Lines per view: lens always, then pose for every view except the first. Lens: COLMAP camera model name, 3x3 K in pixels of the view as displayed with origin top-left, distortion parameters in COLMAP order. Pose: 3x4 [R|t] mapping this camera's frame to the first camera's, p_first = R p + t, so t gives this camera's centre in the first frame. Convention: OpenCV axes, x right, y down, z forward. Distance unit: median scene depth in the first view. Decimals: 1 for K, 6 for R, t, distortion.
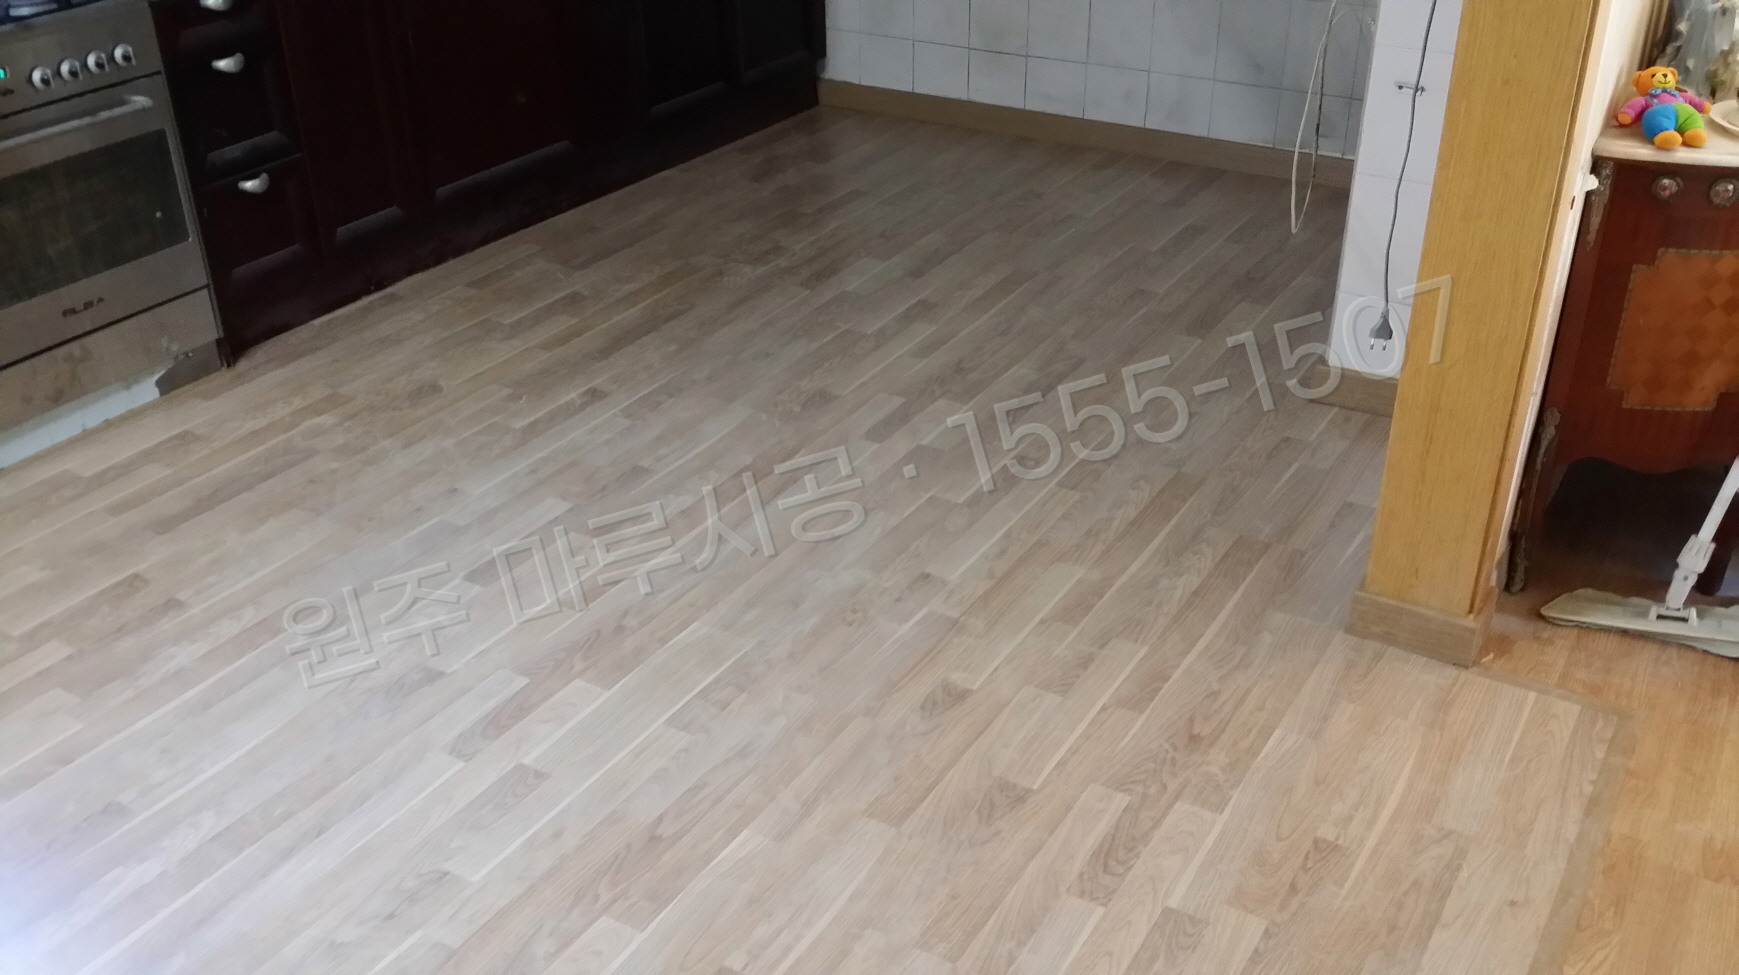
lens RADIAL K [[1658.5, 0, 869.5], [0, 1658.5, 487.5], [0, 0, 1]] dist [0.150366, -0.363329]
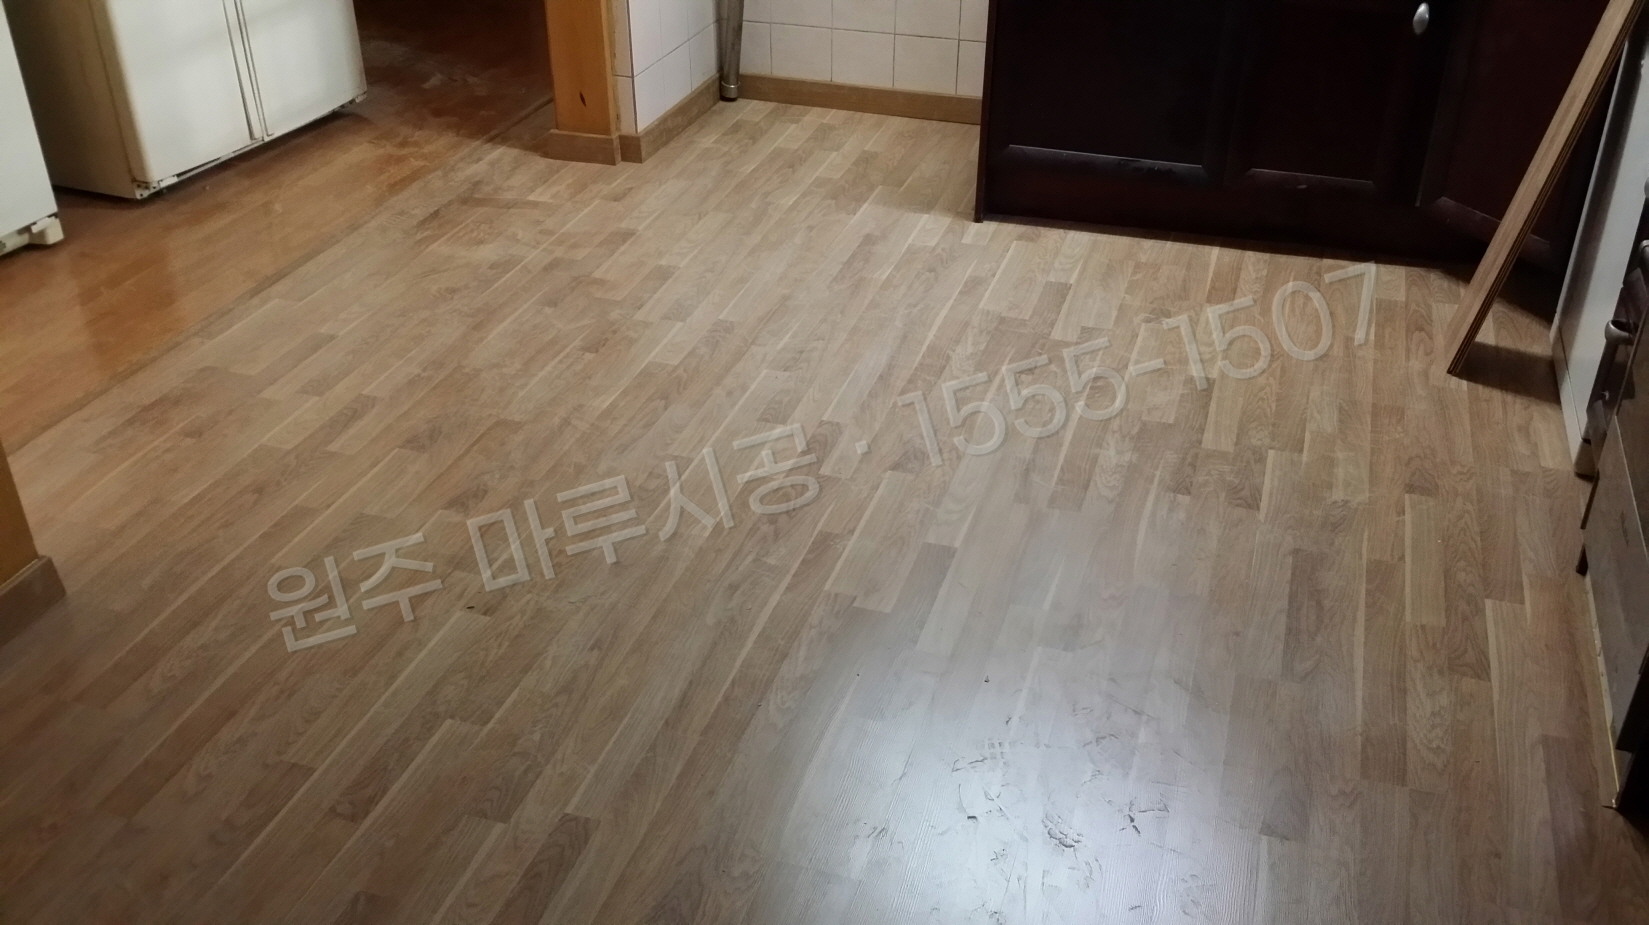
lens RADIAL K [[1572.7, 0, 824.5], [0, 1572.7, 462.5], [0, 0, 1]] dist [0.150366, -0.363329]
pose [[-0.971546, 0.126246, -0.200400, 0.019620], [-0.106850, 0.521495, 0.846537, -0.842527], [0.211379, 0.843863, -0.493167, 1.538696]]
